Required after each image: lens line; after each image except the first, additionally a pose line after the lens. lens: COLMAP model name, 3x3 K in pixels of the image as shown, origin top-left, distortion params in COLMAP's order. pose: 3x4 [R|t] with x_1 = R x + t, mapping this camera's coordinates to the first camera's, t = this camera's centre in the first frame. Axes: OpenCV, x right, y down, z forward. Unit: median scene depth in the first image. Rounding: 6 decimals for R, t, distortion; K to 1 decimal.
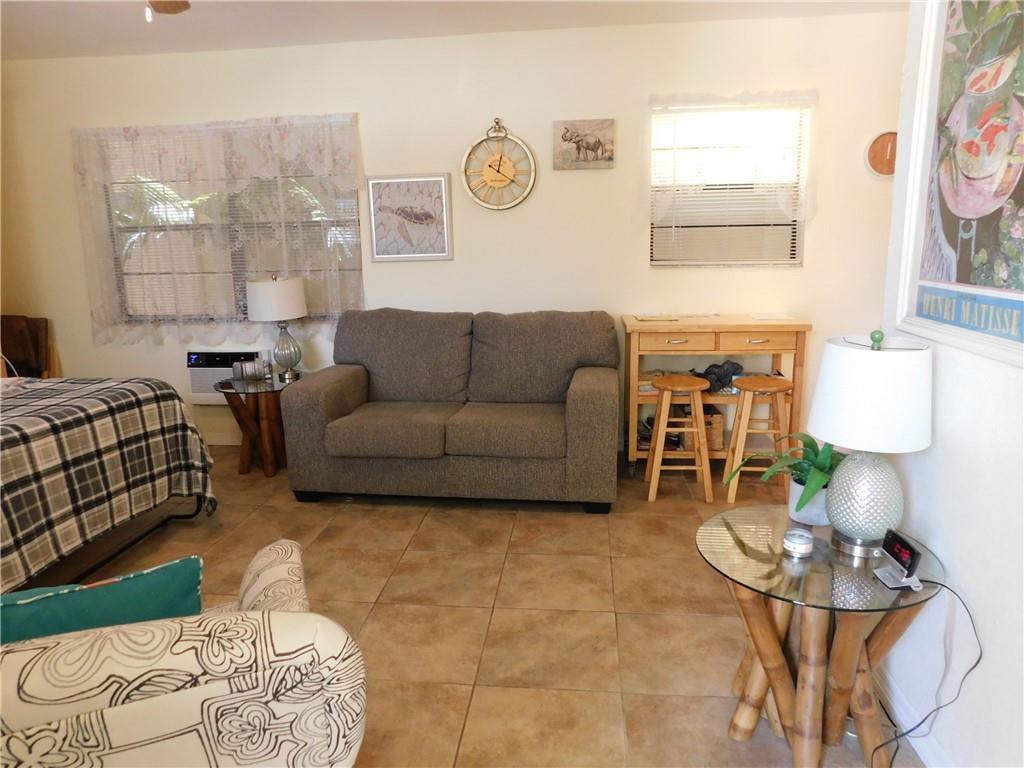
lens RADIAL K [[674.8, 0, 513.9], [0, 674.8, 378.9], [0, 0, 1]] dist [-0.069200, 0.048461]
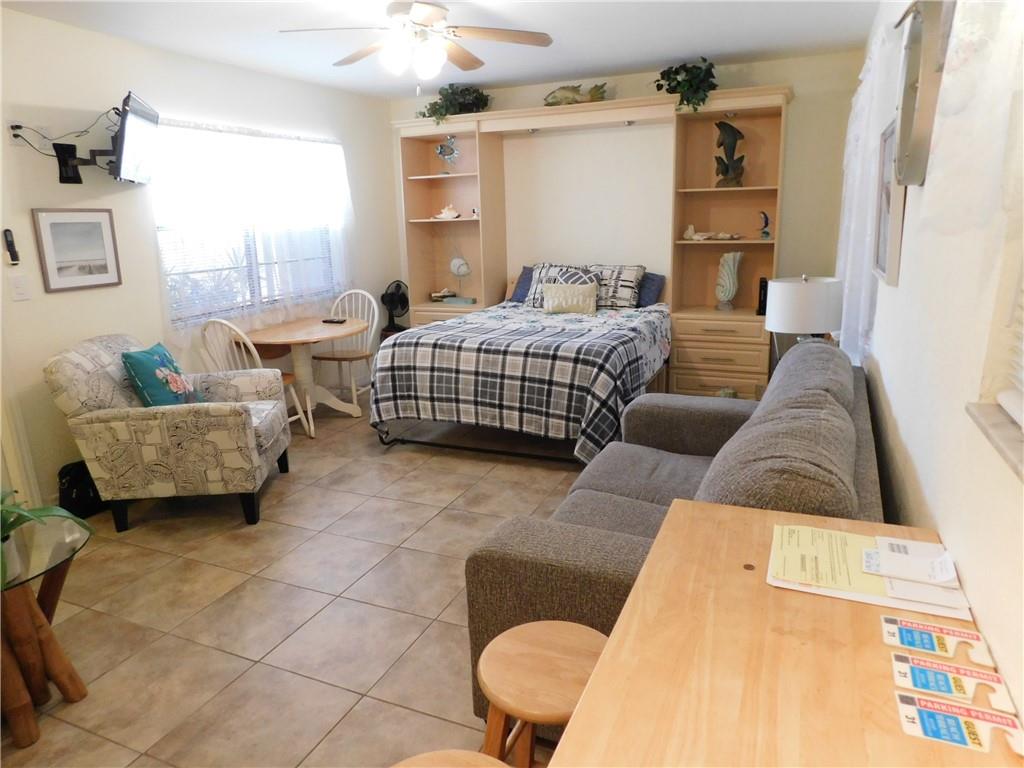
lens RADIAL K [[674.8, 0, 511.1], [0, 674.8, 377.8], [0, 0, 1]] dist [-0.069200, 0.048461]
pose [[-0.302828, 0.252335, -0.919033, 0.643990], [-0.154509, 0.938556, 0.308608, -0.301059], [0.940437, 0.235454, -0.245233, 1.176032]]
